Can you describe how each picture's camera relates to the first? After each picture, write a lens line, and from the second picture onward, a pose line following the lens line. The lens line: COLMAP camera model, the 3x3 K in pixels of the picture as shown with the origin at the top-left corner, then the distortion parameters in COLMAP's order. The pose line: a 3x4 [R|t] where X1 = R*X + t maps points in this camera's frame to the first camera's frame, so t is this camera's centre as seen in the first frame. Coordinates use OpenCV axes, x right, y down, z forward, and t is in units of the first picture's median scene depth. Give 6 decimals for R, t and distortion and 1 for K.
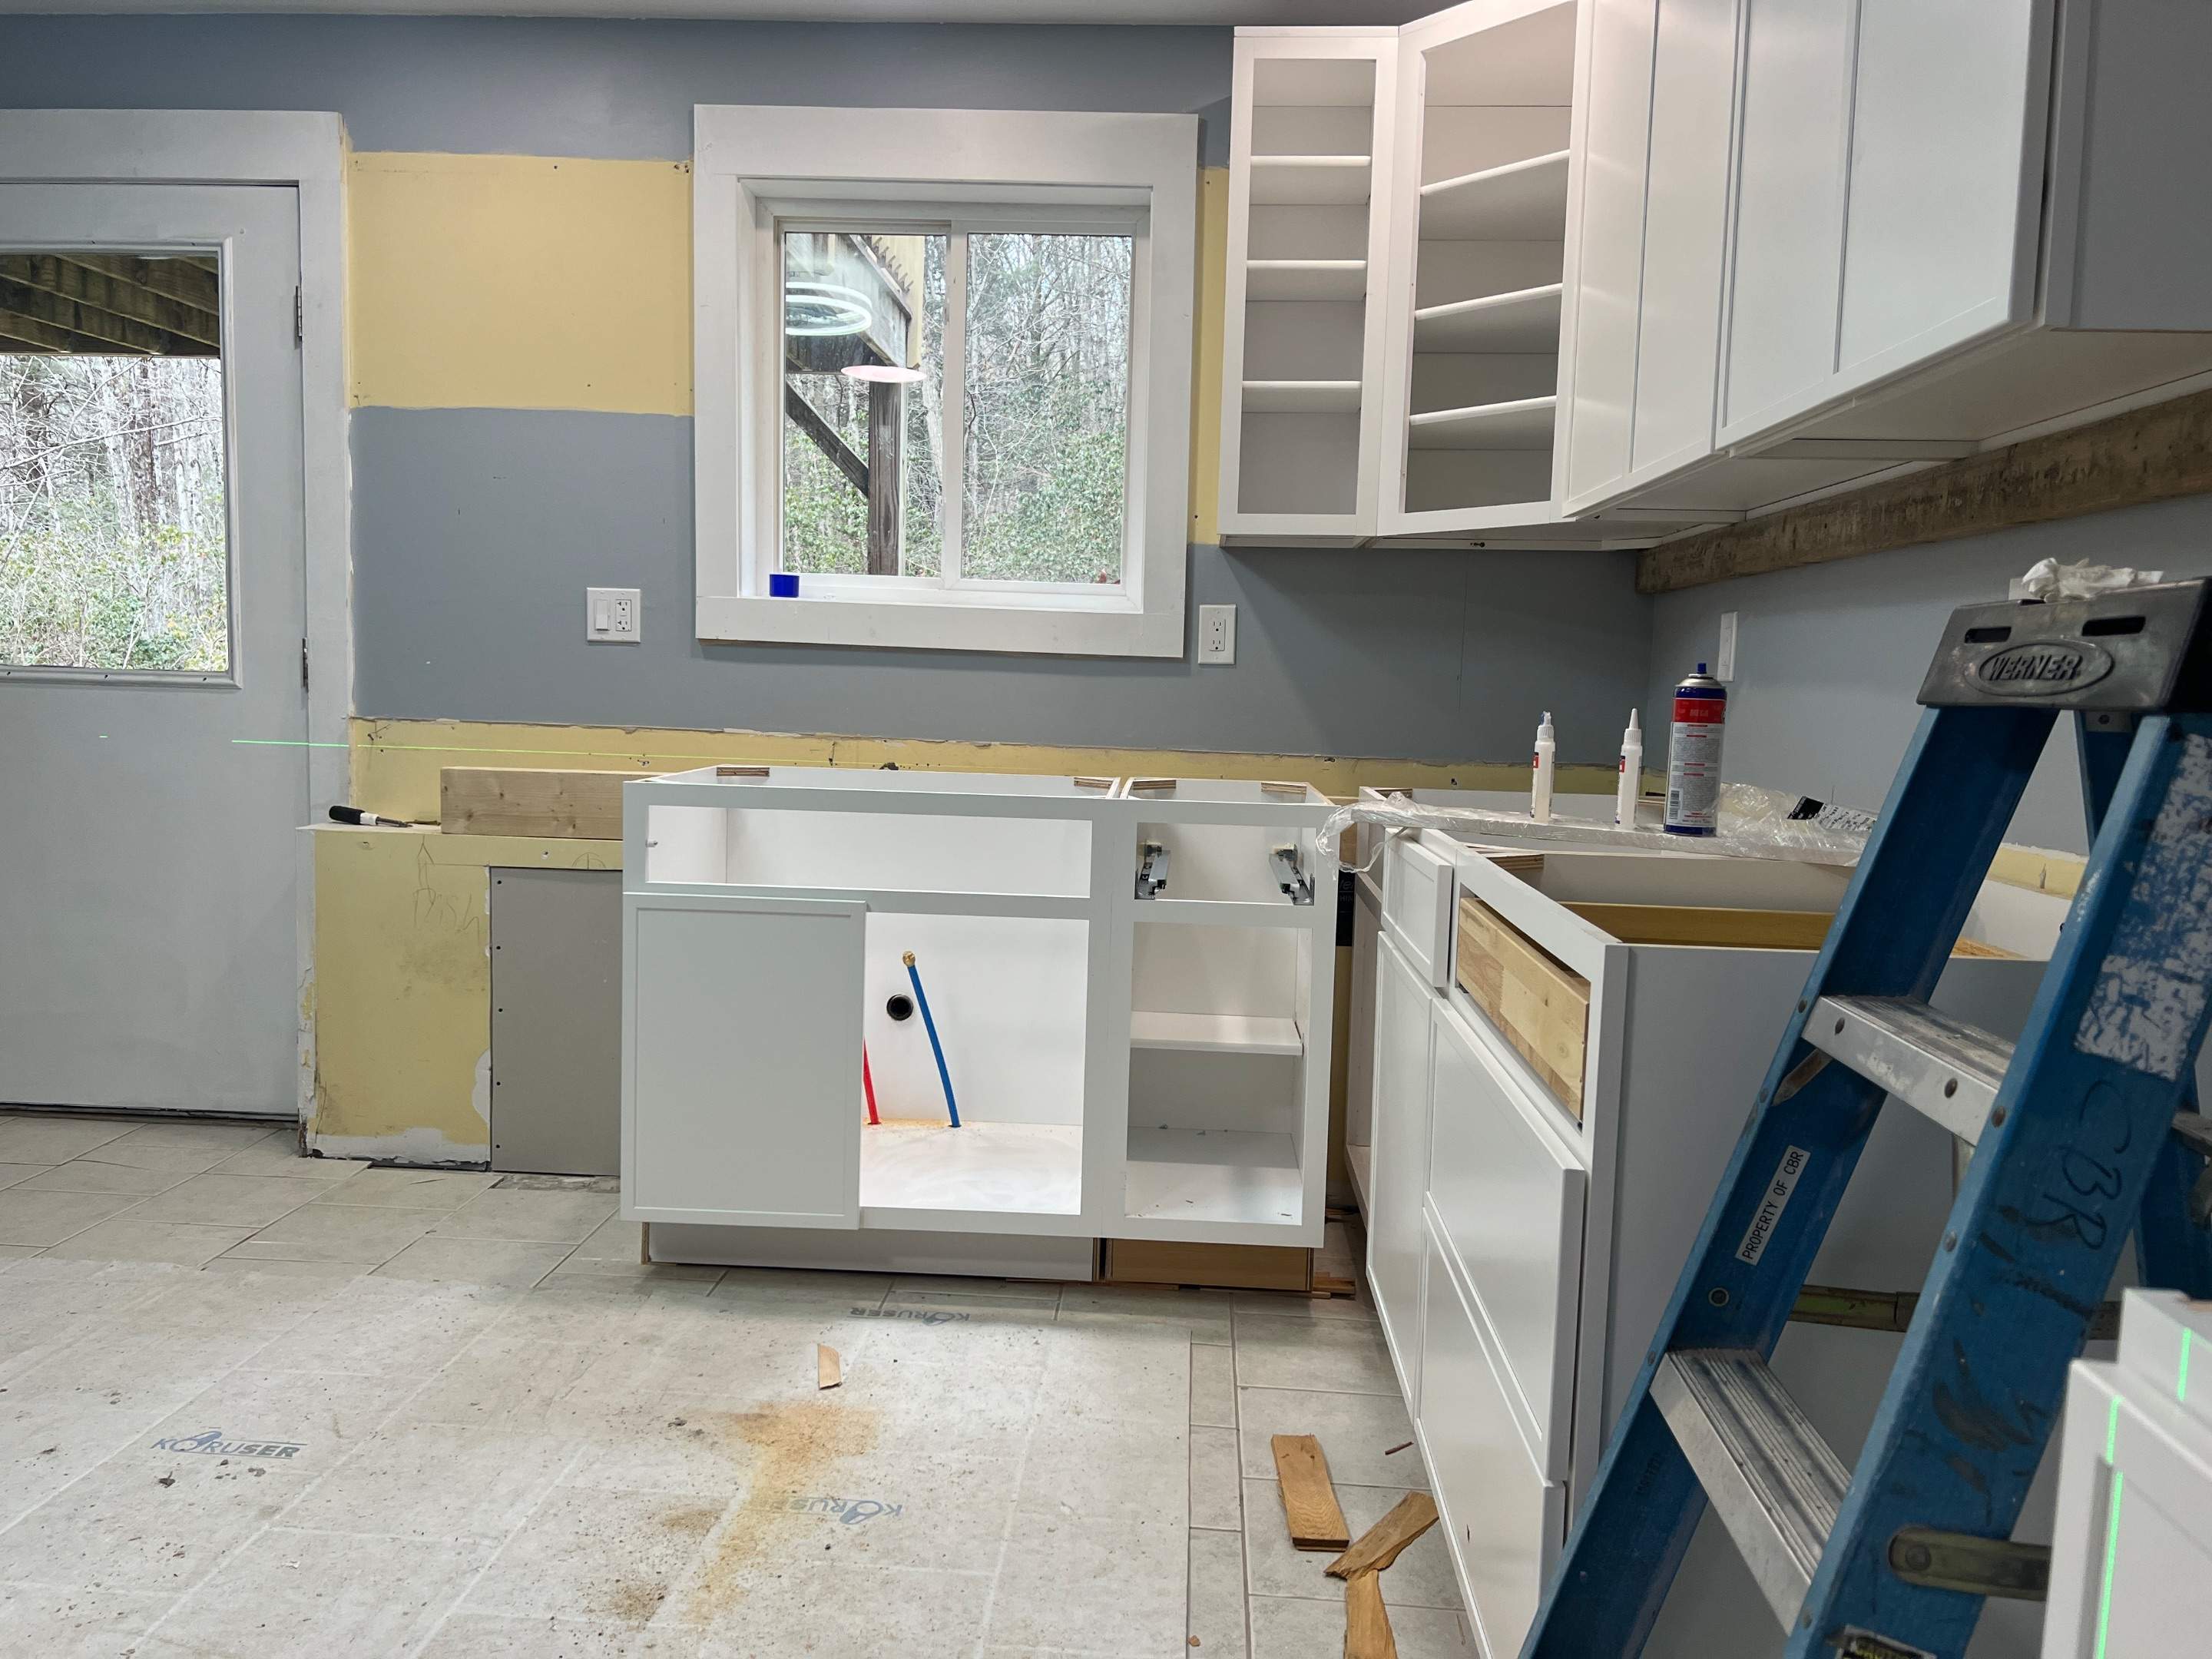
lens RADIAL K [[1659.0, 0, 1100.3], [0, 1659.0, 836.4], [0, 0, 1]] dist [0.064715, -0.079418]
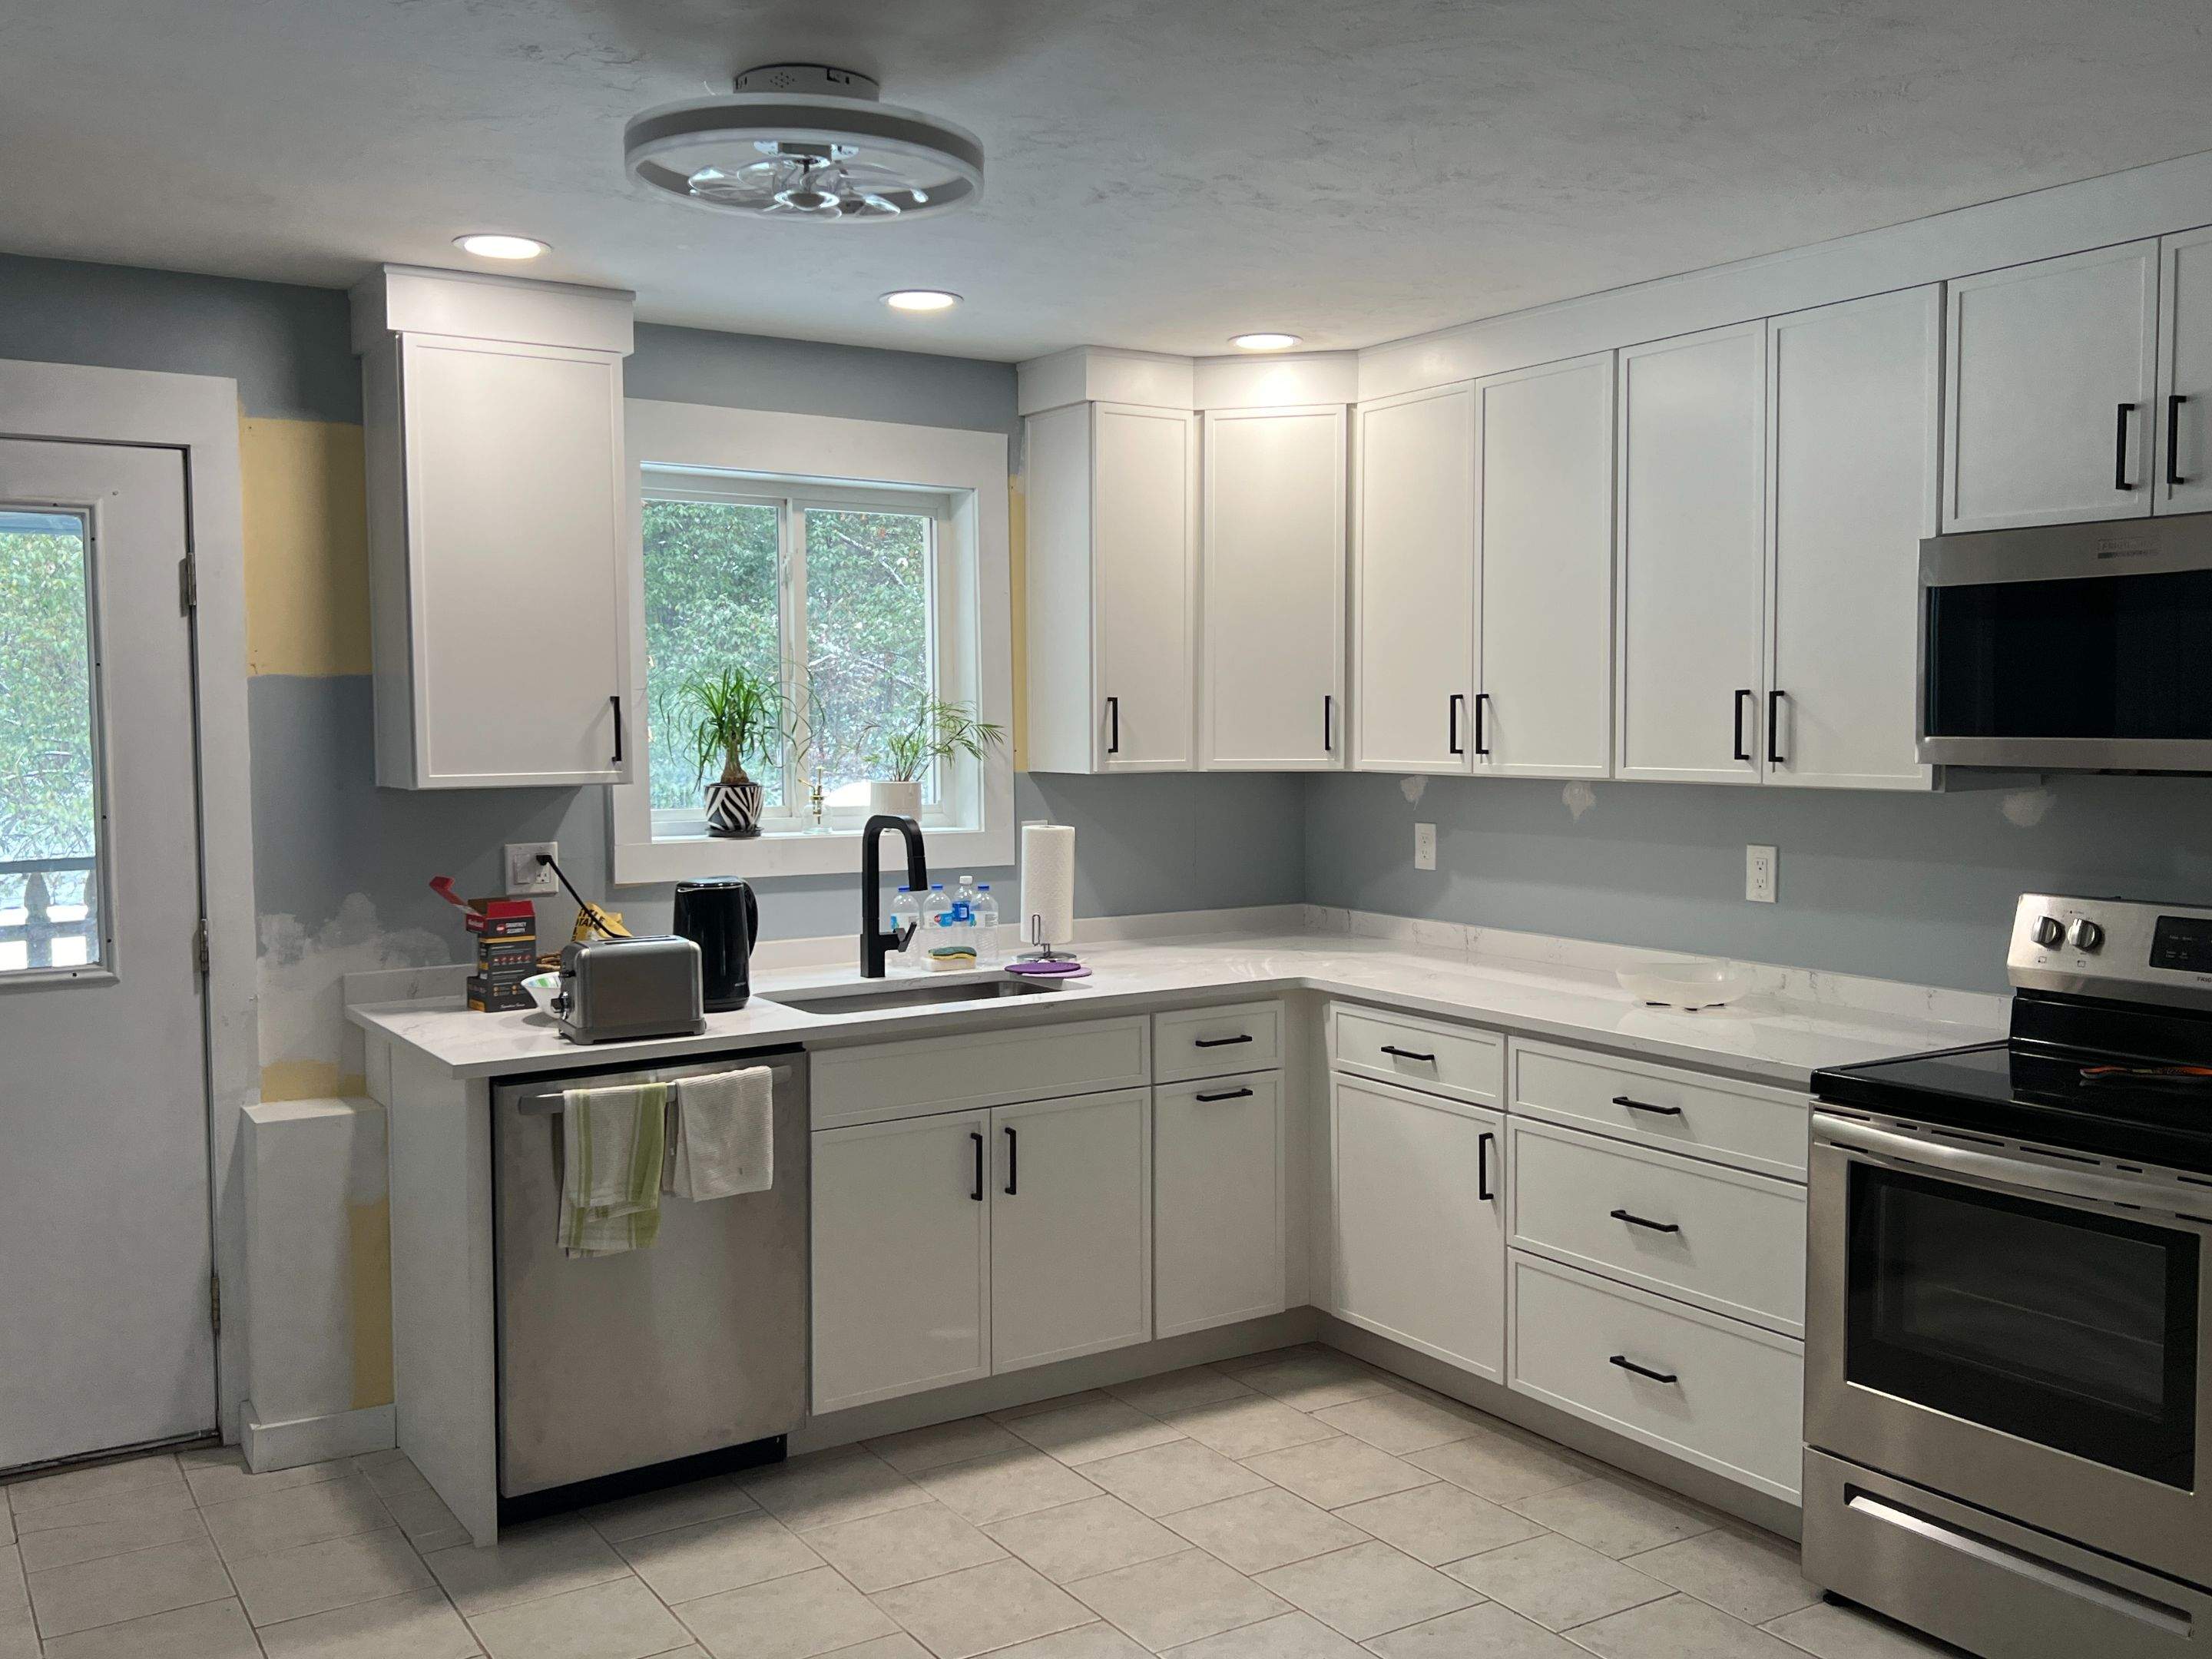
lens RADIAL K [[1955.0, 0, 1108.3], [0, 1955.0, 824.7], [0, 0, 1]] dist [0.066843, -0.107795]
pose [[0.810008, -0.069112, 0.582332, -0.732581], [0.085704, 0.996320, -0.000966, -0.132105], [-0.580122, 0.050691, 0.812951, -0.203624]]
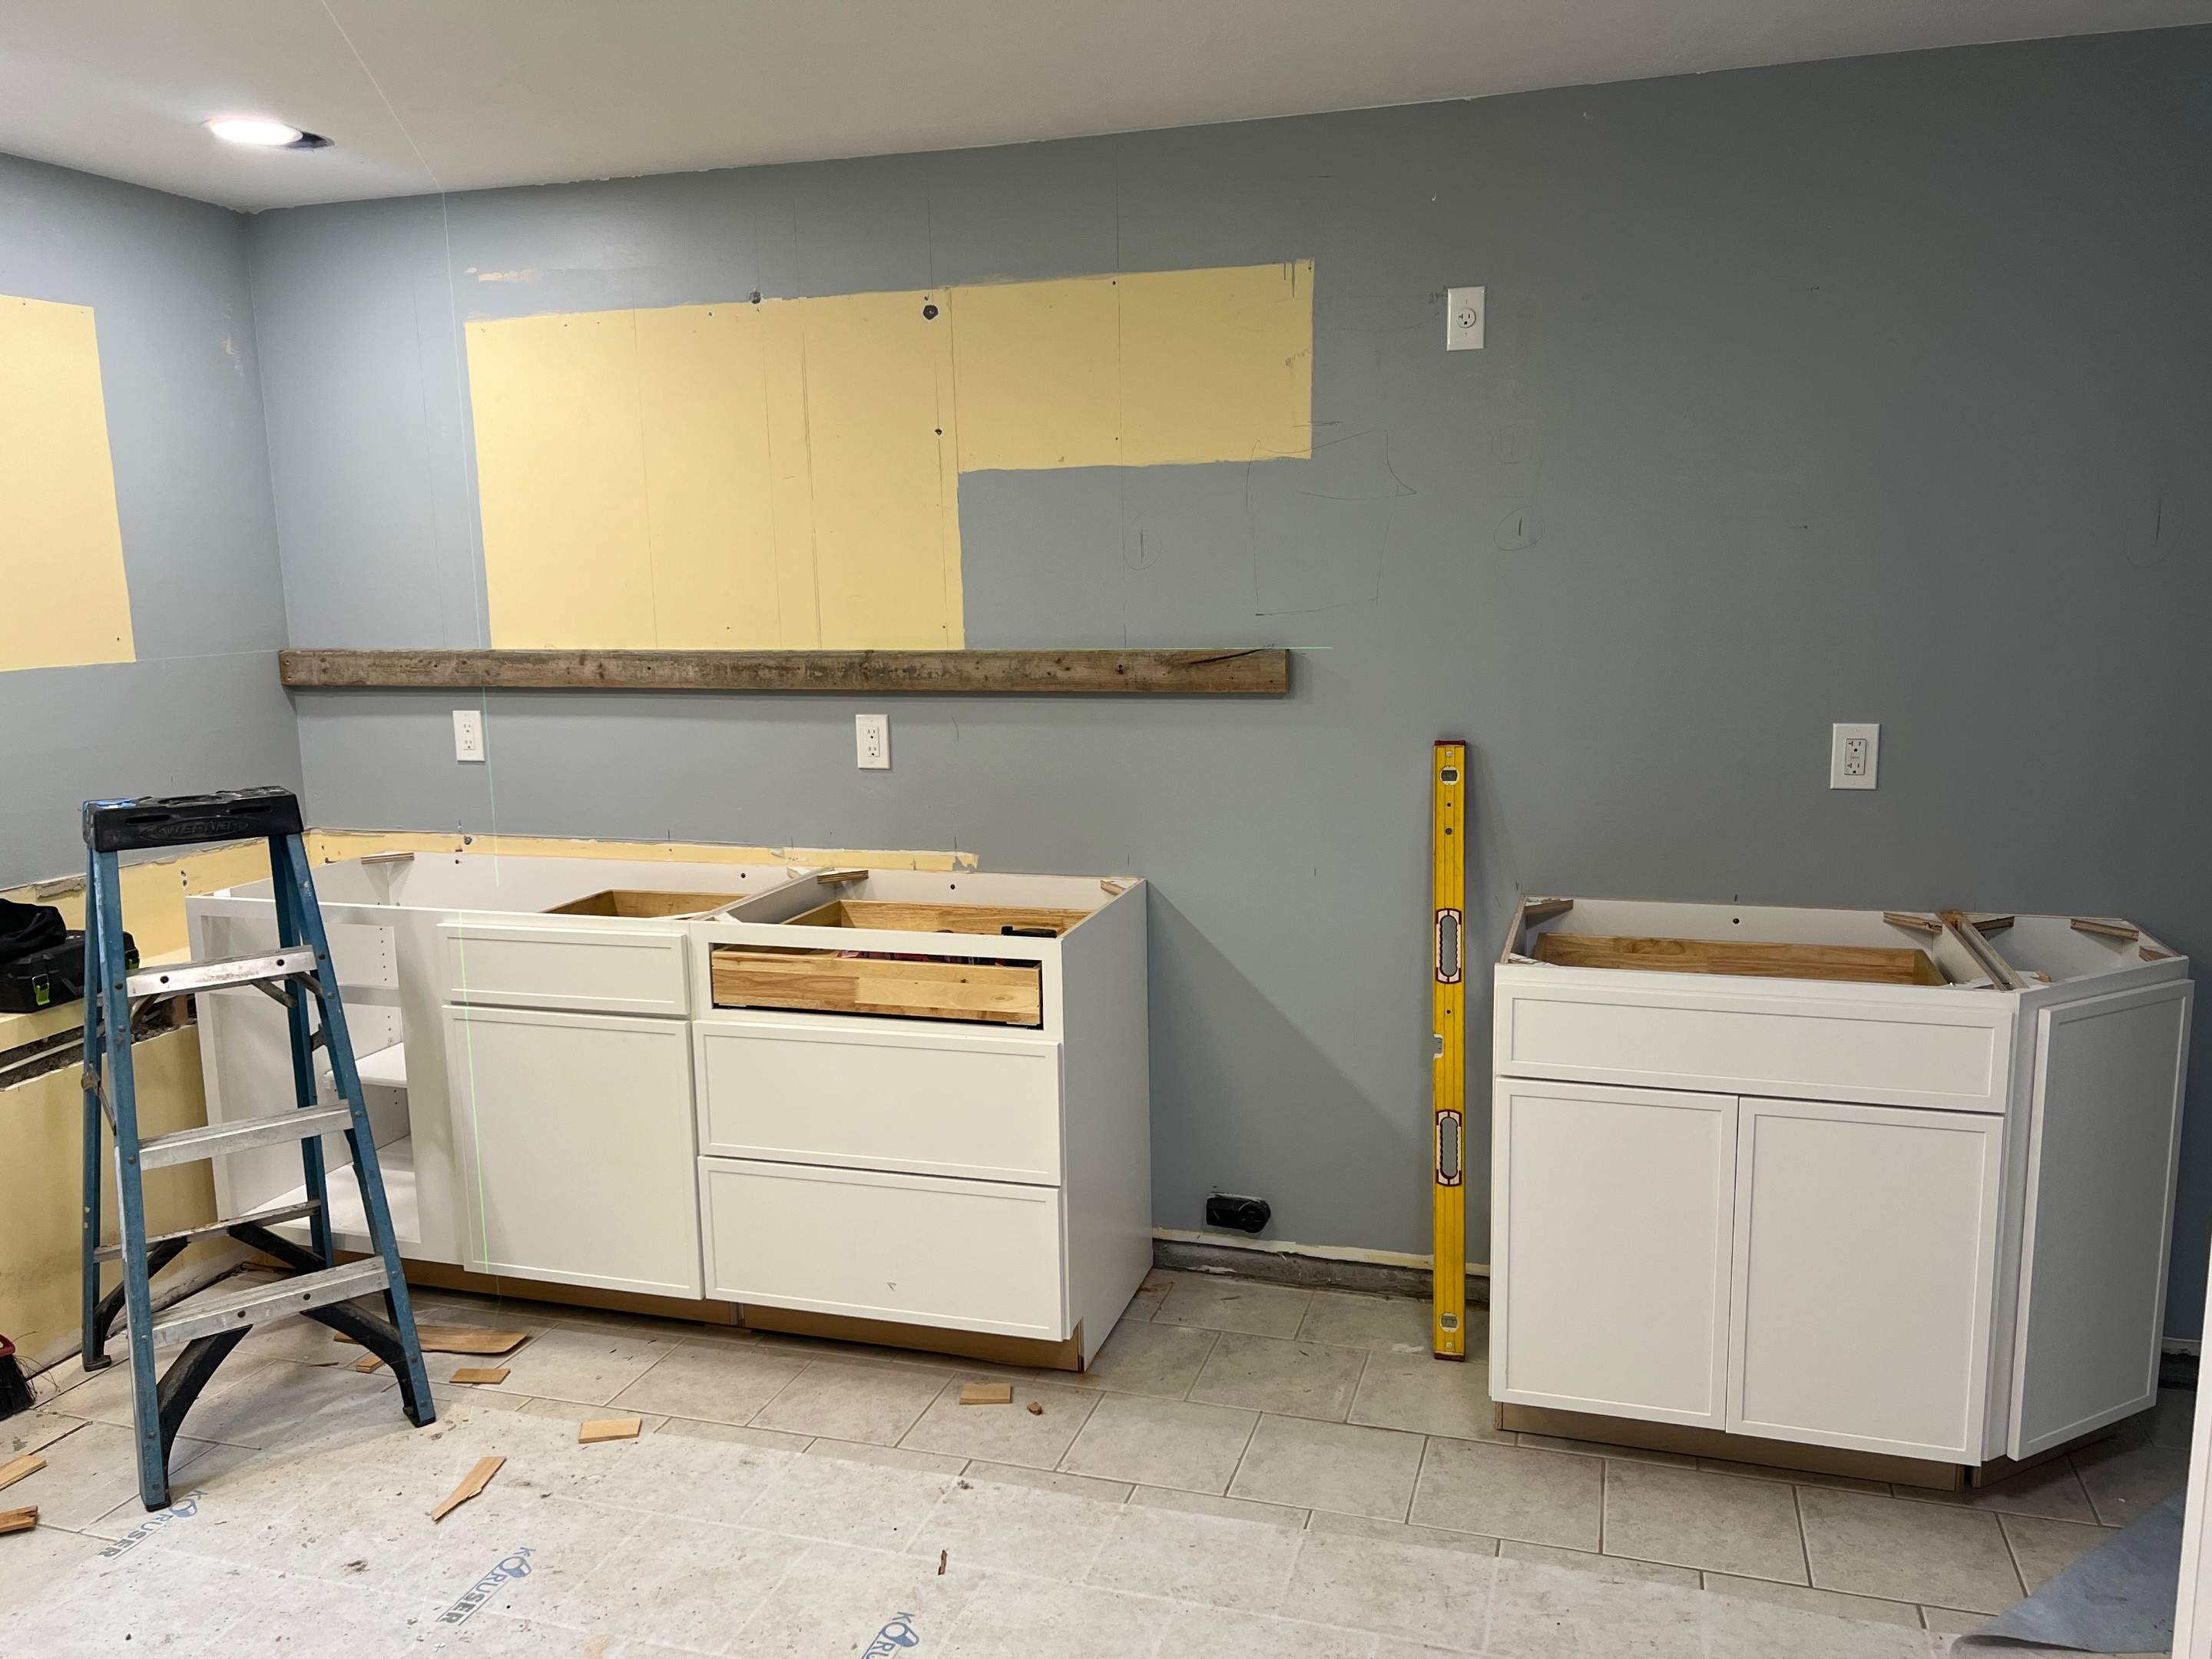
lens RADIAL K [[1659.0, 0, 1098.6], [0, 1659.0, 827.8], [0, 0, 1]] dist [0.064715, -0.079418]
pose [[0.244982, -0.187524, 0.951220, -0.683719], [0.121135, 0.979349, 0.161871, -0.168721], [-0.961931, 0.075571, 0.262638, 0.140825]]
